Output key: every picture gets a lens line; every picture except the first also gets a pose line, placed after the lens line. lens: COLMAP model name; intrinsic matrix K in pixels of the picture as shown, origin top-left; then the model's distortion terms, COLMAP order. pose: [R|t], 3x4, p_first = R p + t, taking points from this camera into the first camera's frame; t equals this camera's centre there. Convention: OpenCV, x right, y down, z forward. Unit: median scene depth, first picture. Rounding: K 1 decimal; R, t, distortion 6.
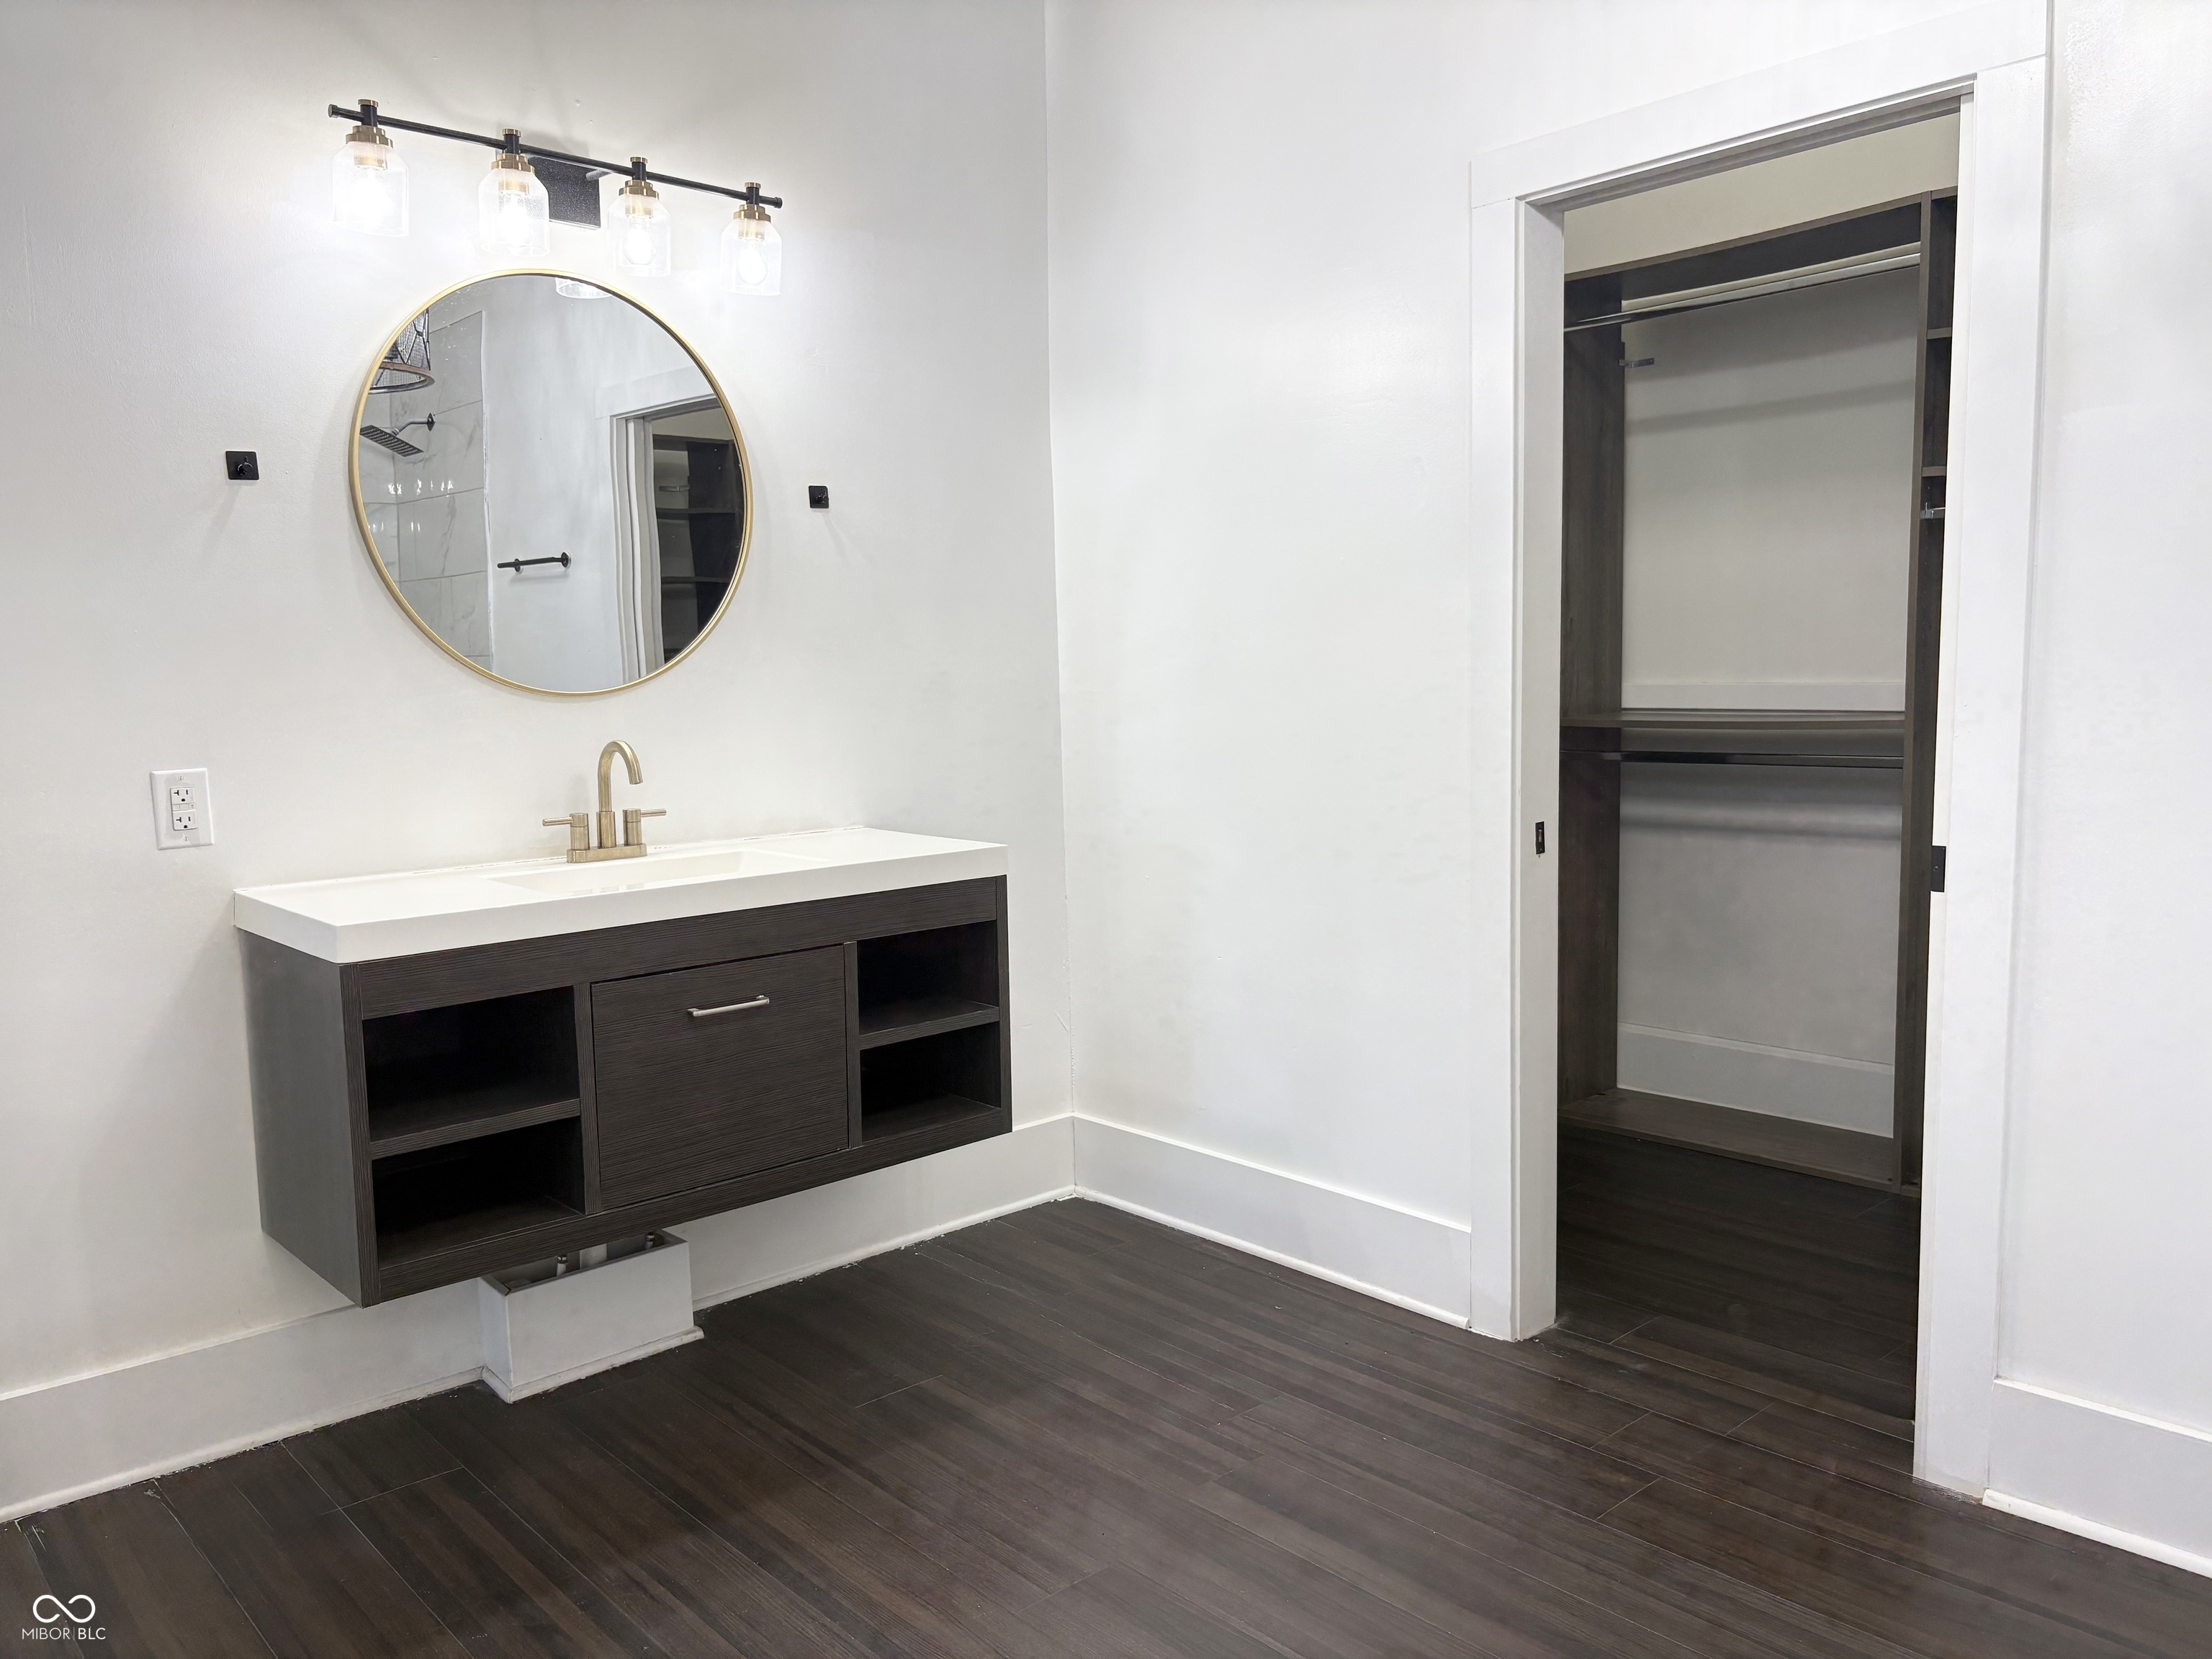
lens RADIAL K [[1696.1, 0, 1106.0], [0, 1696.1, 829.5], [0, 0, 1]] dist [0.032229, -0.001256]
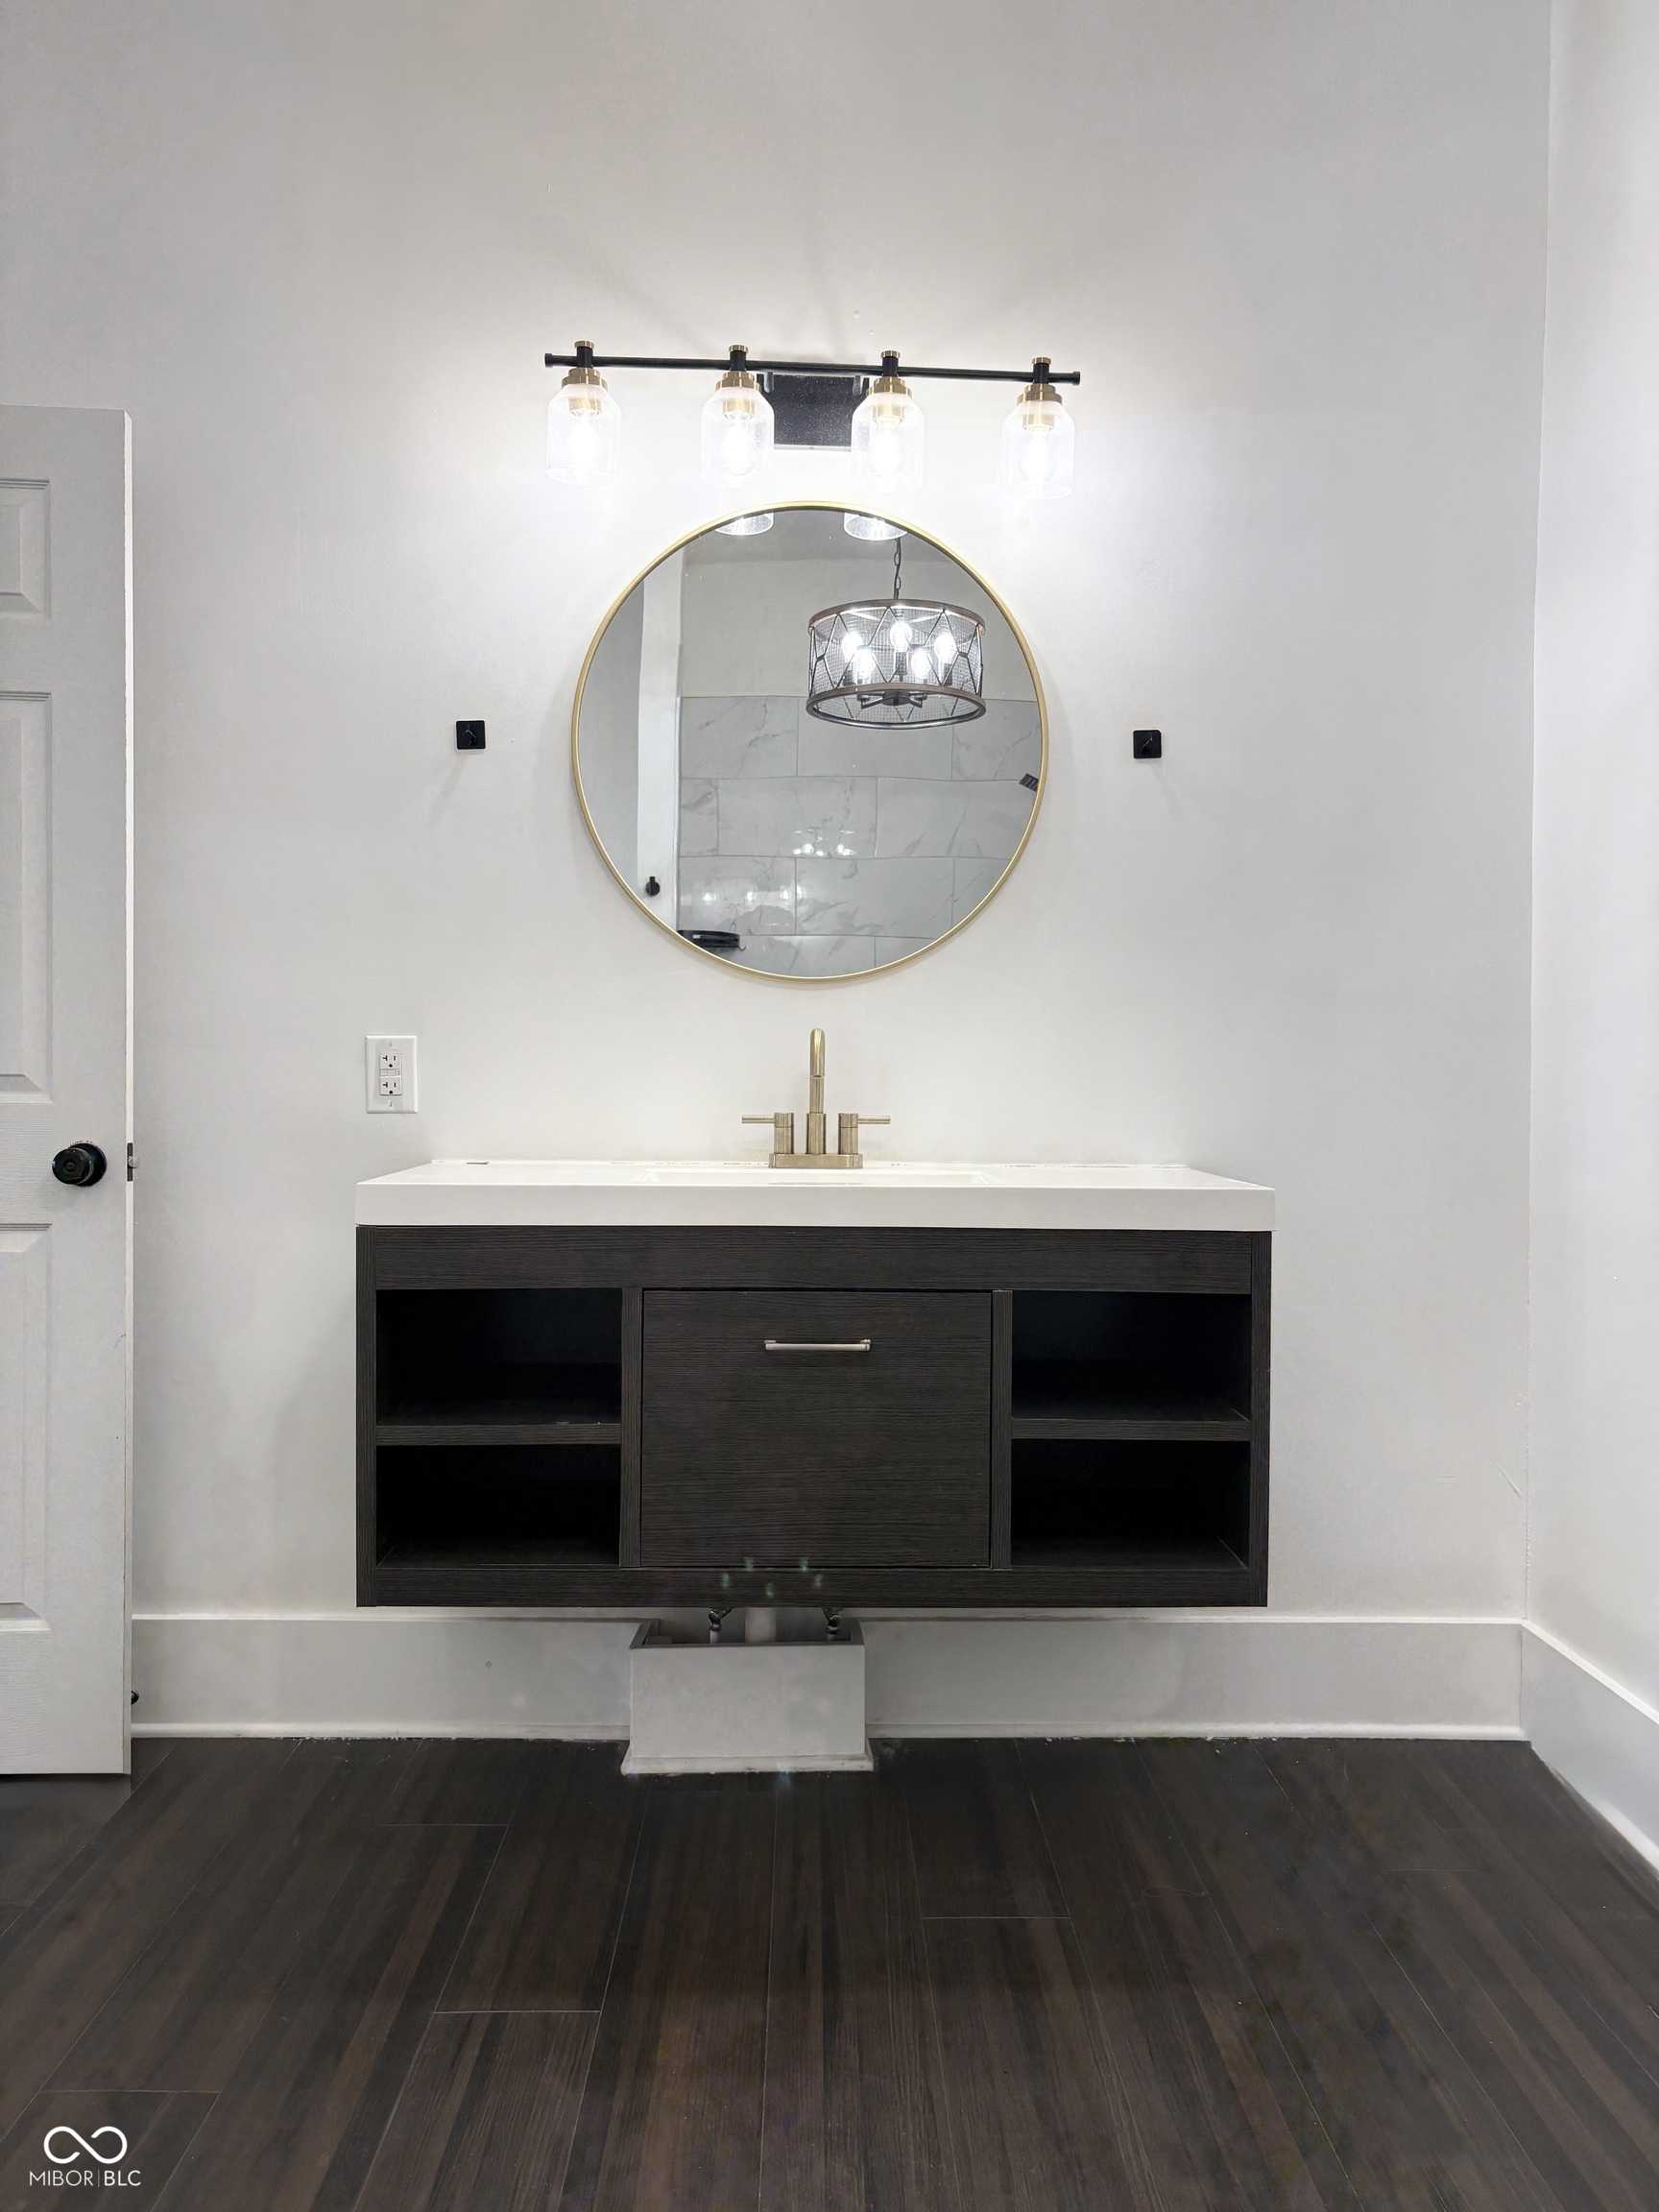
lens RADIAL K [[1690.7, 0, 843.5], [0, 1690.7, 1116.3], [0, 0, 1]] dist [0.024658, -0.008005]
pose [[0.756111, 0.040197, -0.653208, 0.271437], [-0.093077, 0.994571, -0.046537, 0.029344], [0.647791, 0.095986, 0.755747, 0.362028]]
